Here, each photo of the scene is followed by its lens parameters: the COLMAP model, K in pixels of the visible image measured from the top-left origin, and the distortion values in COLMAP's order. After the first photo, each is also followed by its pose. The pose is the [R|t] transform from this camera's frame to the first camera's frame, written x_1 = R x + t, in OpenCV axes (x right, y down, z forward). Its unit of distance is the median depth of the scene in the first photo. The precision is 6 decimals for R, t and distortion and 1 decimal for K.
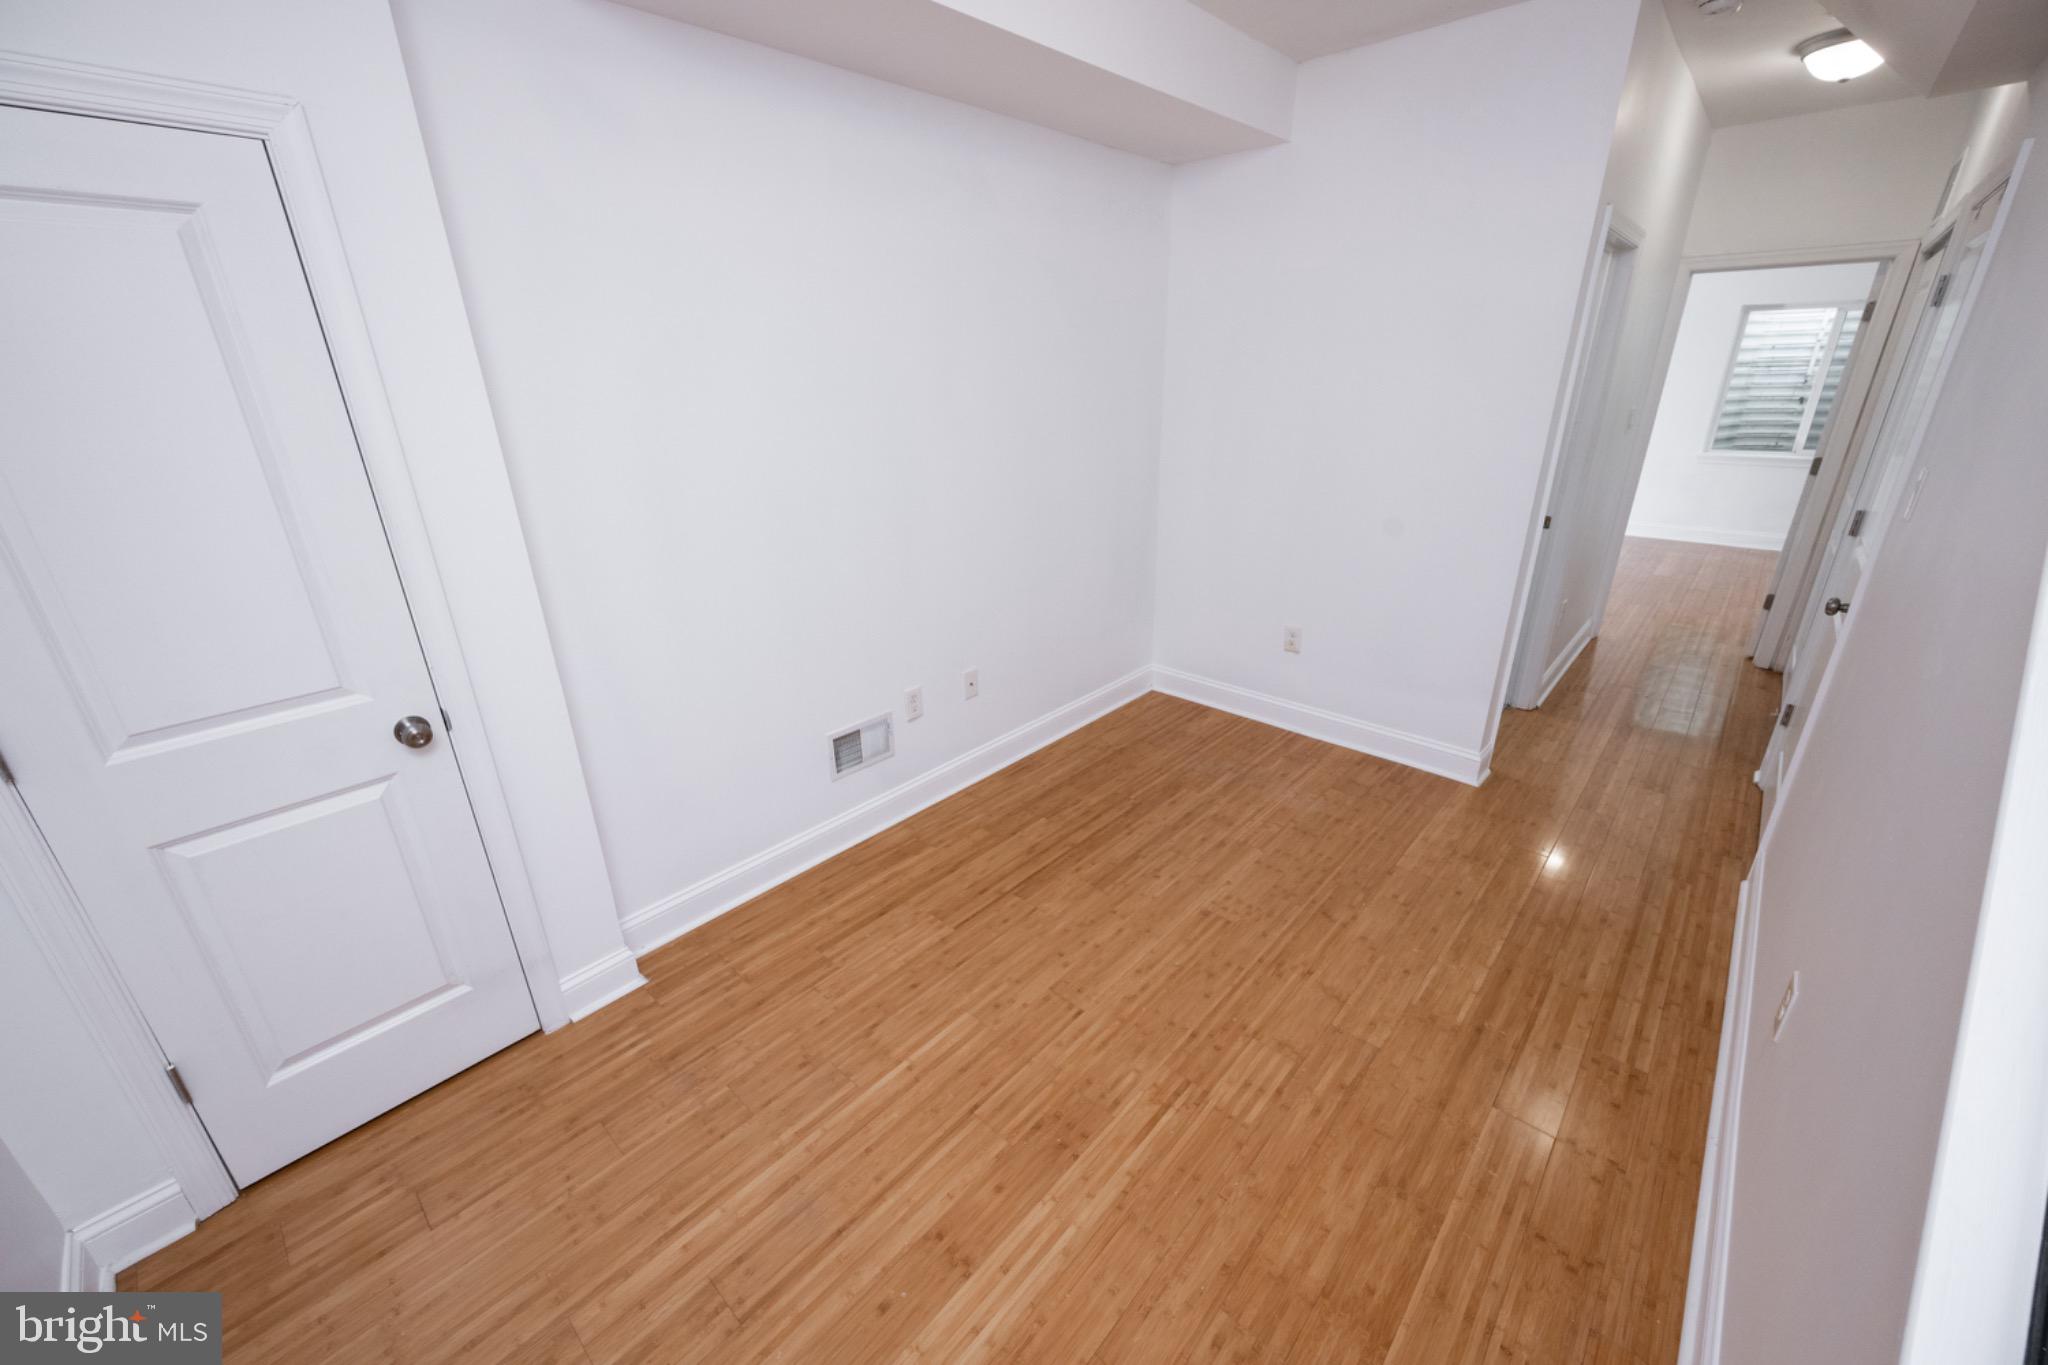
lens RADIAL K [[794.1, 0, 1024.0], [0, 794.1, 682.5], [0, 0, 1]] dist [0.000031, -0.000288]
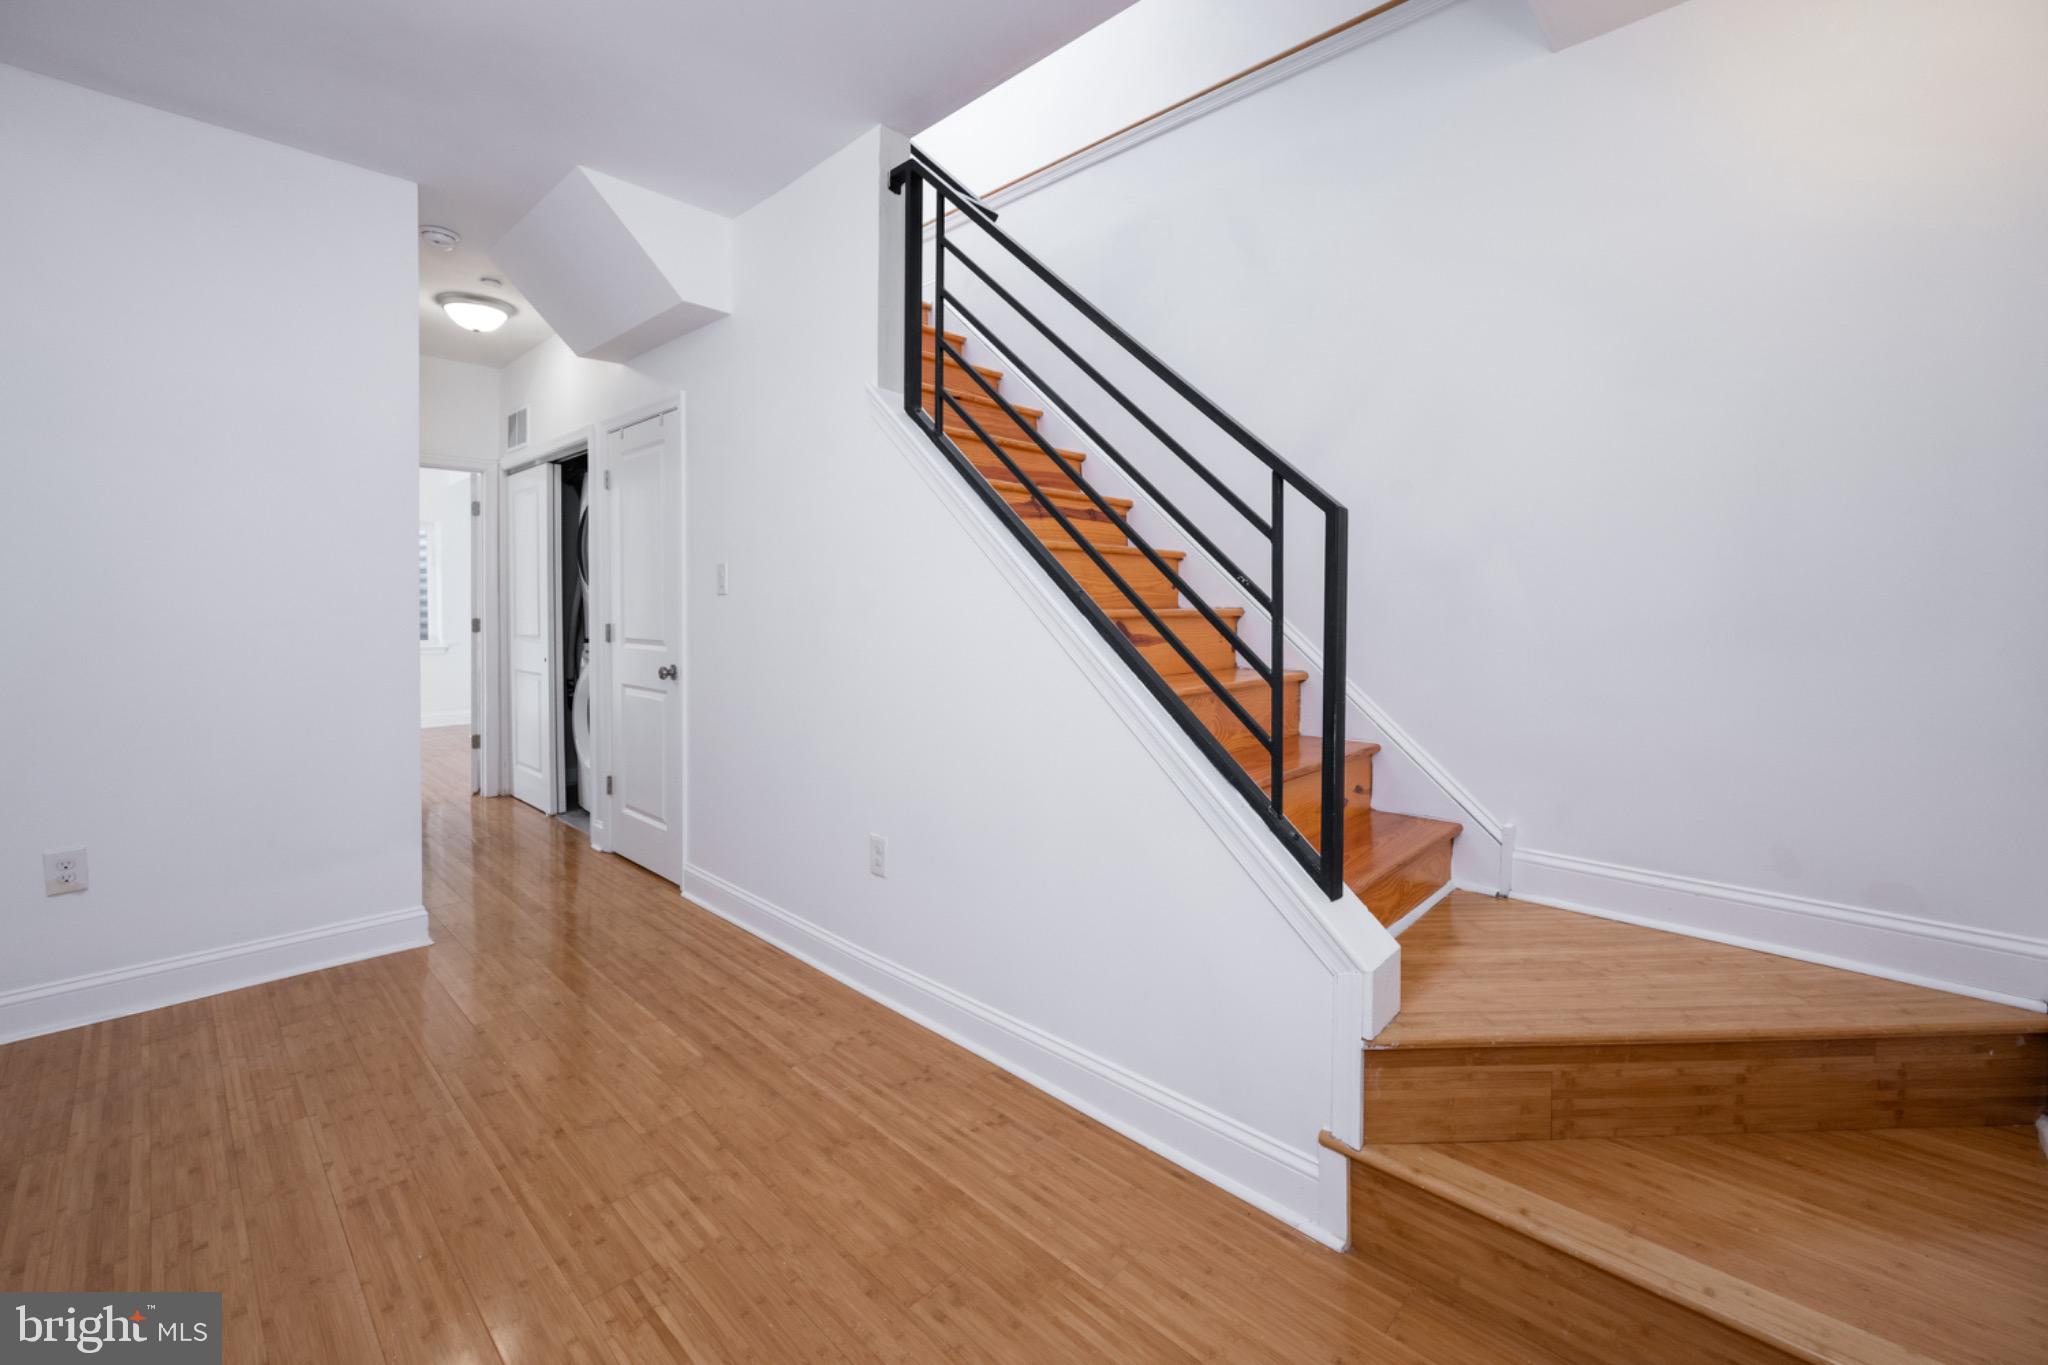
lens RADIAL K [[840.2, 0, 1018.7], [0, 840.2, 608.0], [0, 0, 1]] dist [0.000192, -0.000059]
pose [[0.032957, 0.010450, 0.999402, -0.536112], [0.370006, 0.928771, -0.021913, 0.078513], [-0.928445, 0.370507, 0.026743, 0.410883]]
